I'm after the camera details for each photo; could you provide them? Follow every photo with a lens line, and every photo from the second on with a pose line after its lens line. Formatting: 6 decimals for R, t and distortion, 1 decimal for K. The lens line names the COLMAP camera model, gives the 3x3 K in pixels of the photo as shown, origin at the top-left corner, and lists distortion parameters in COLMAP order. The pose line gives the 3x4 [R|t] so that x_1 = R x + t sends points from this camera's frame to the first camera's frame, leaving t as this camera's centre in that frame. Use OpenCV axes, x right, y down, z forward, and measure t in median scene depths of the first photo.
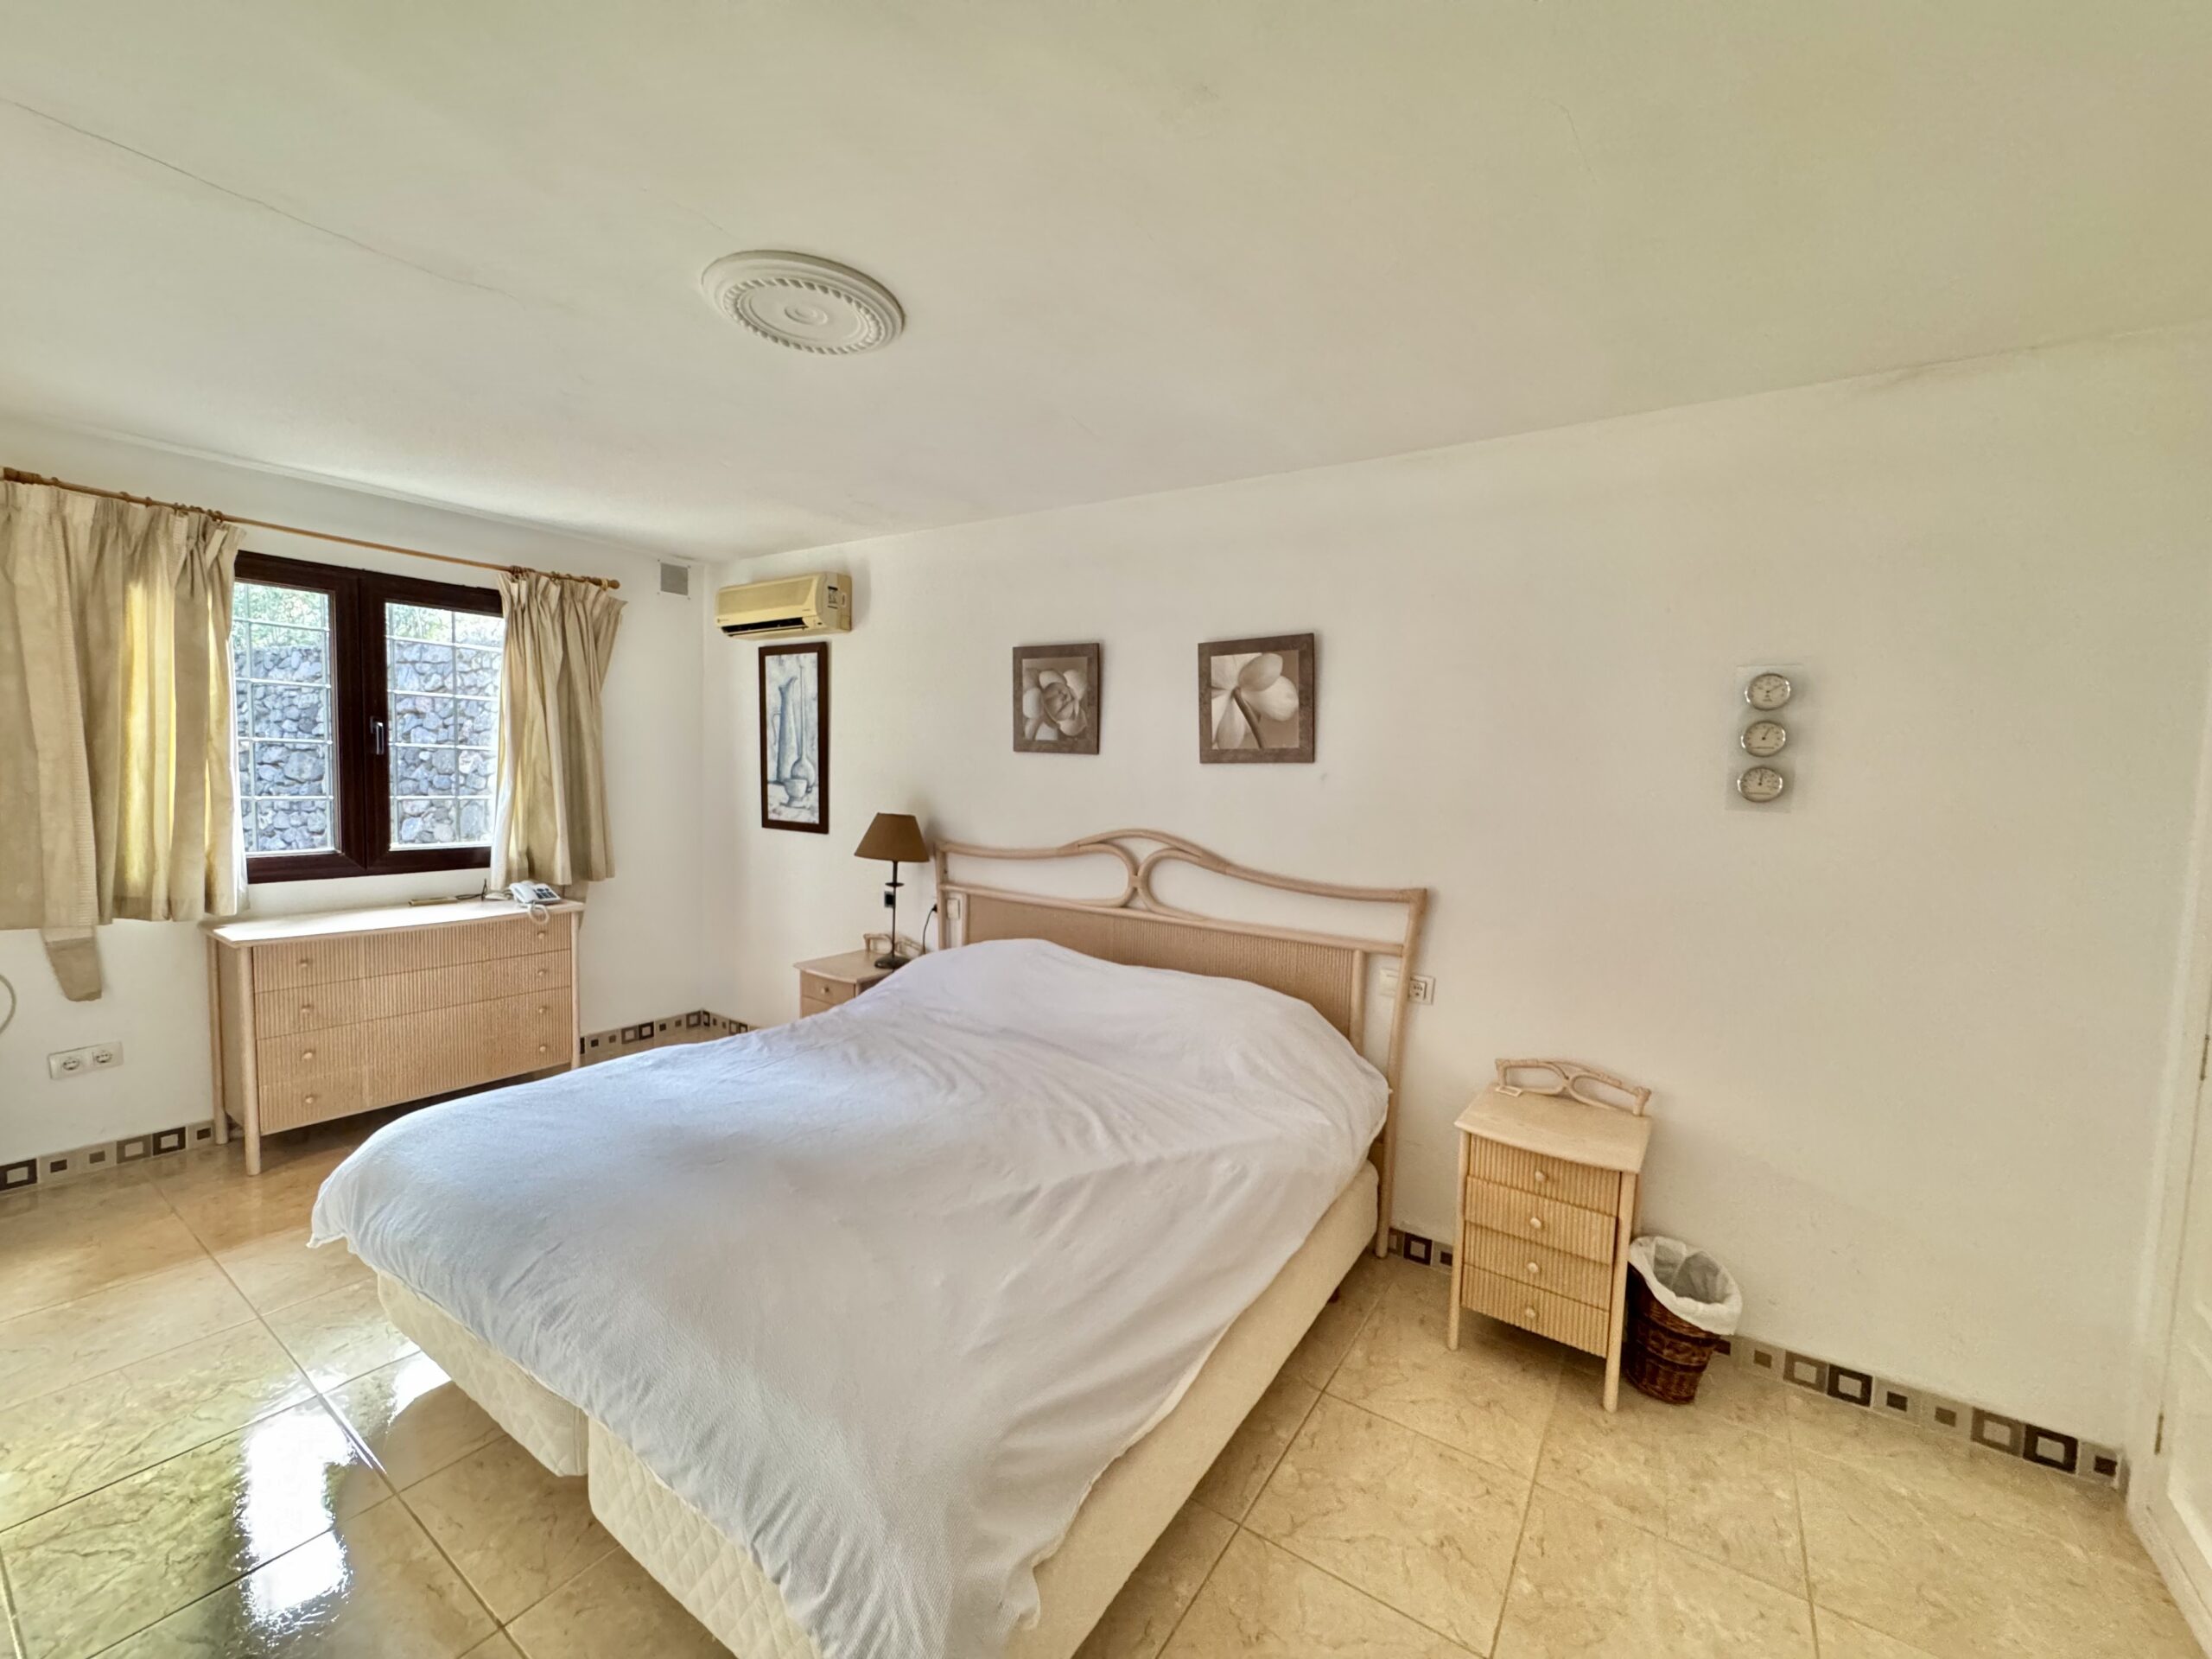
lens RADIAL K [[889.5, 0, 1106.0], [0, 889.5, 829.5], [0, 0, 1]] dist [-0.003198, 0.000290]
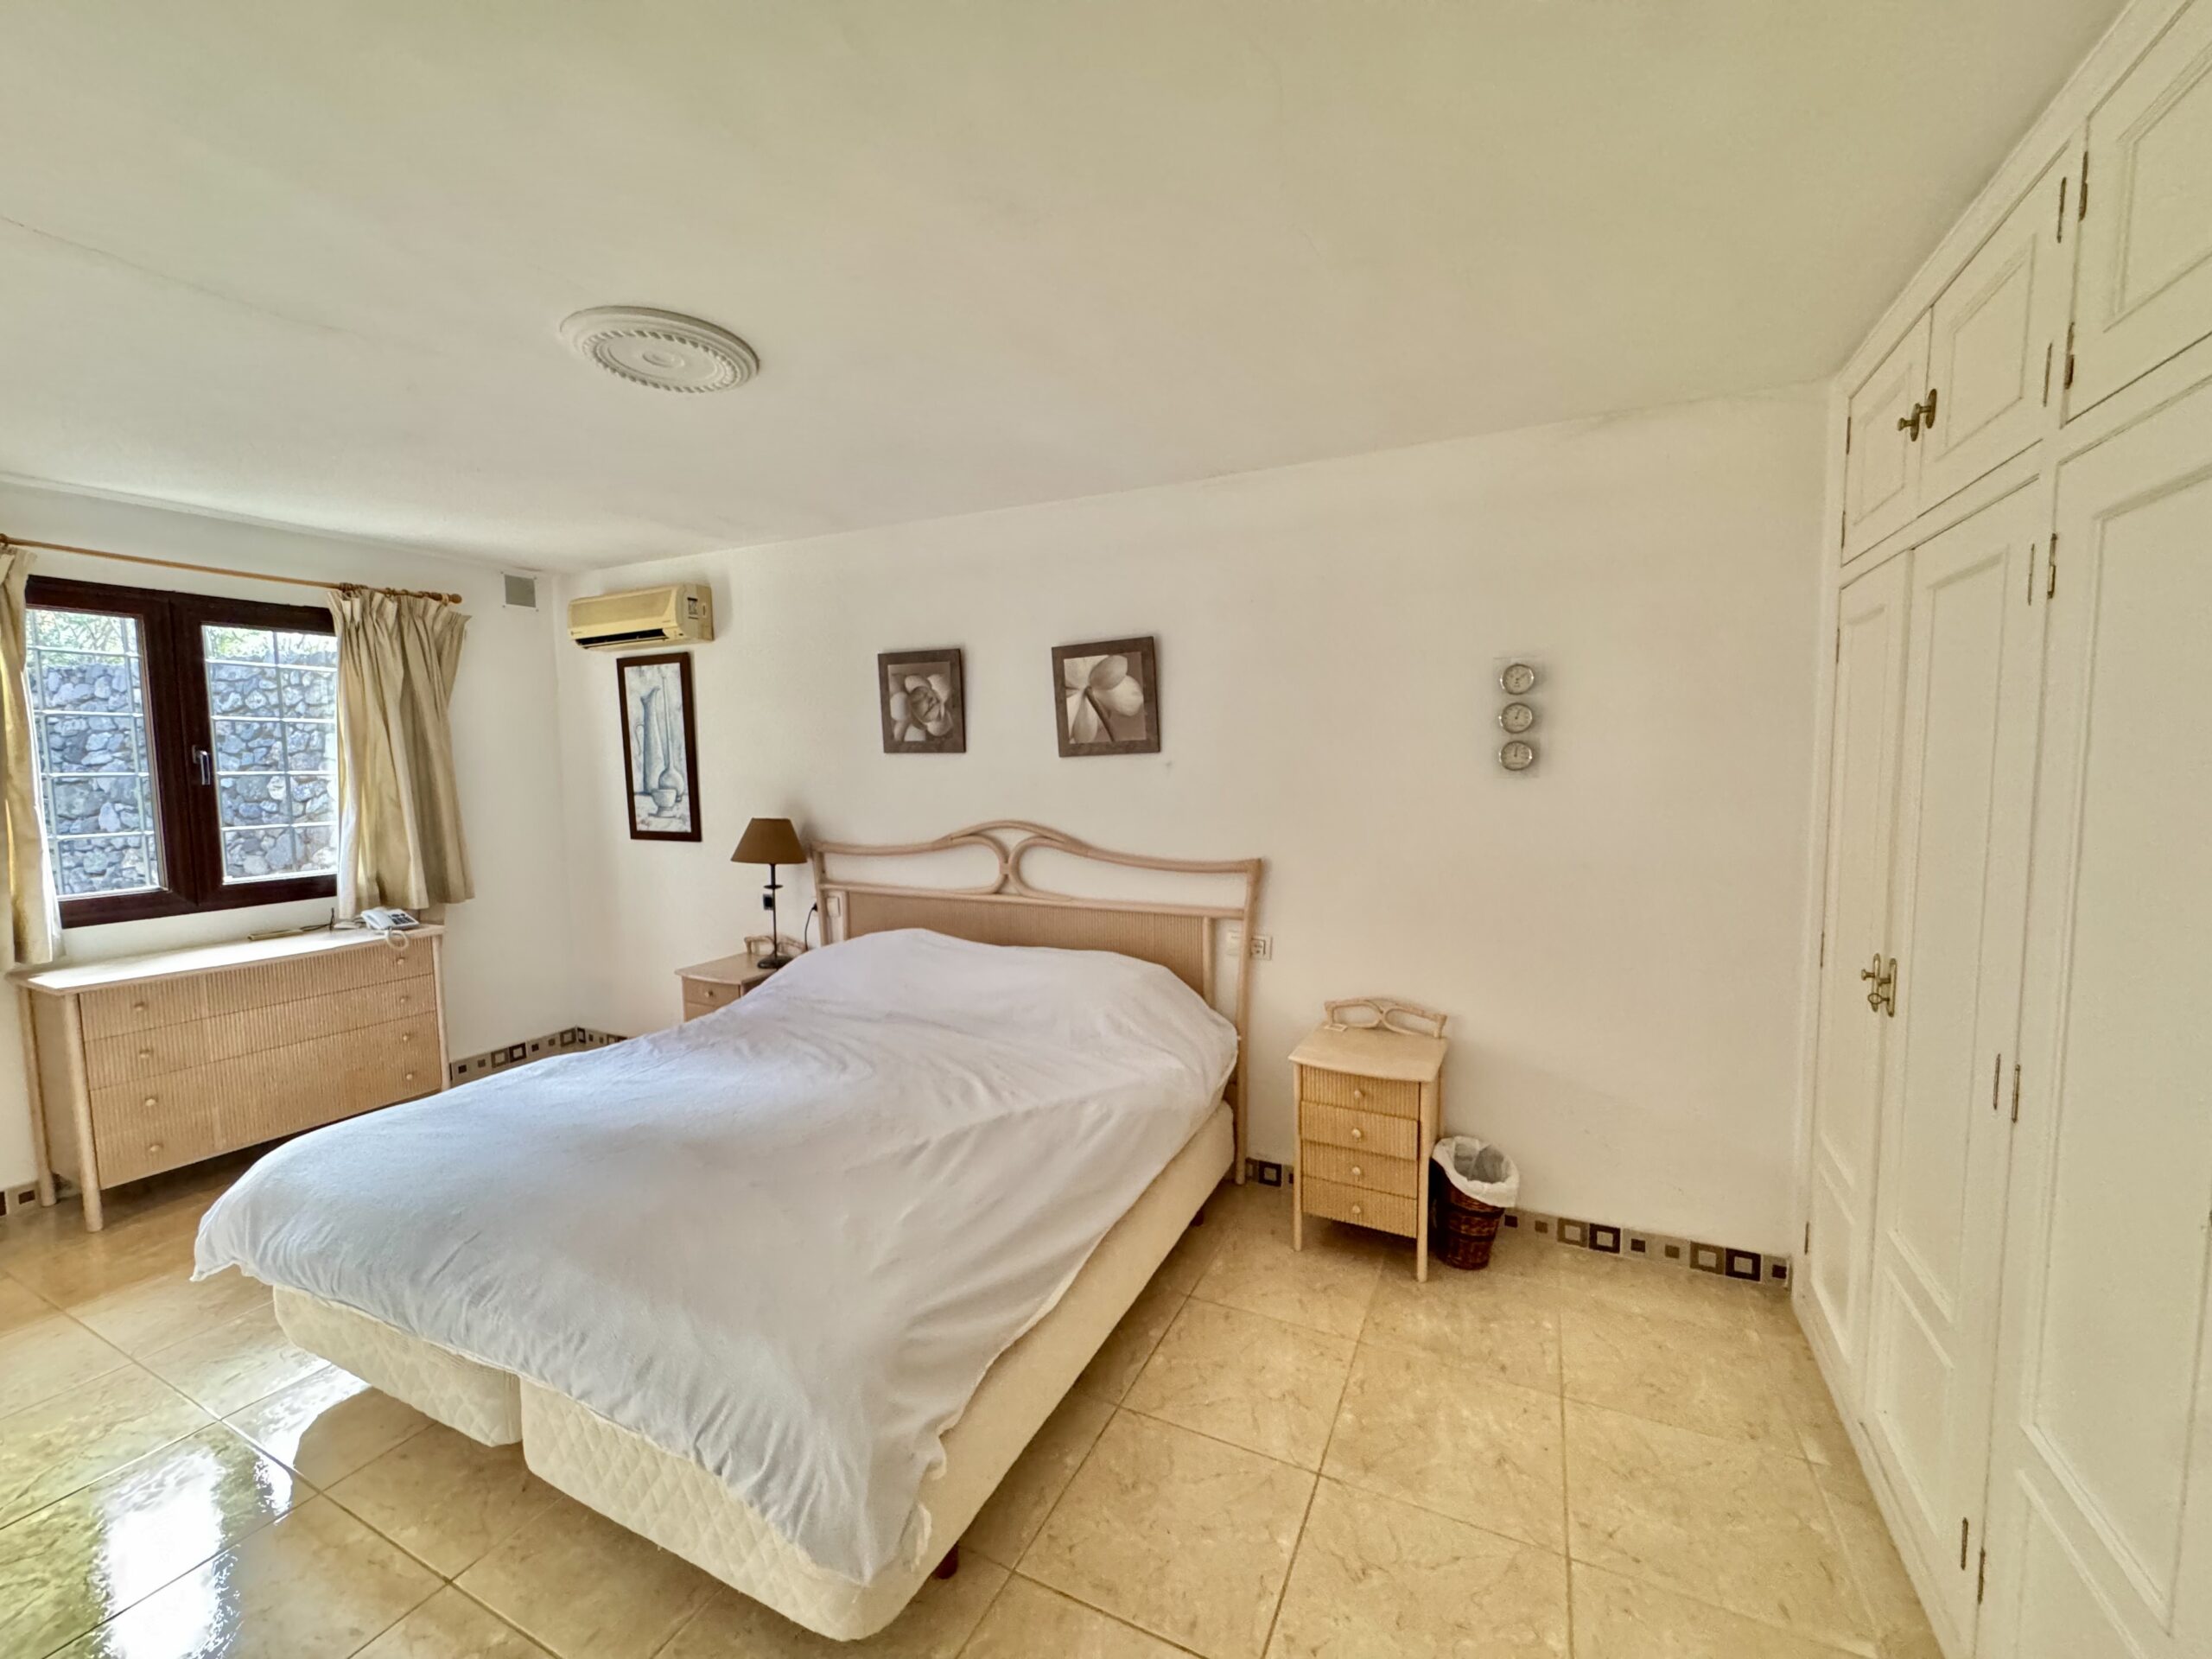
lens RADIAL K [[889.5, 0, 1106.0], [0, 889.5, 829.5], [0, 0, 1]] dist [-0.003198, 0.000290]
pose [[0.989266, -0.054751, 0.135479, 0.013369], [0.053346, 0.998478, 0.013983, 0.002890], [-0.136038, -0.006606, 0.990682, -0.122929]]
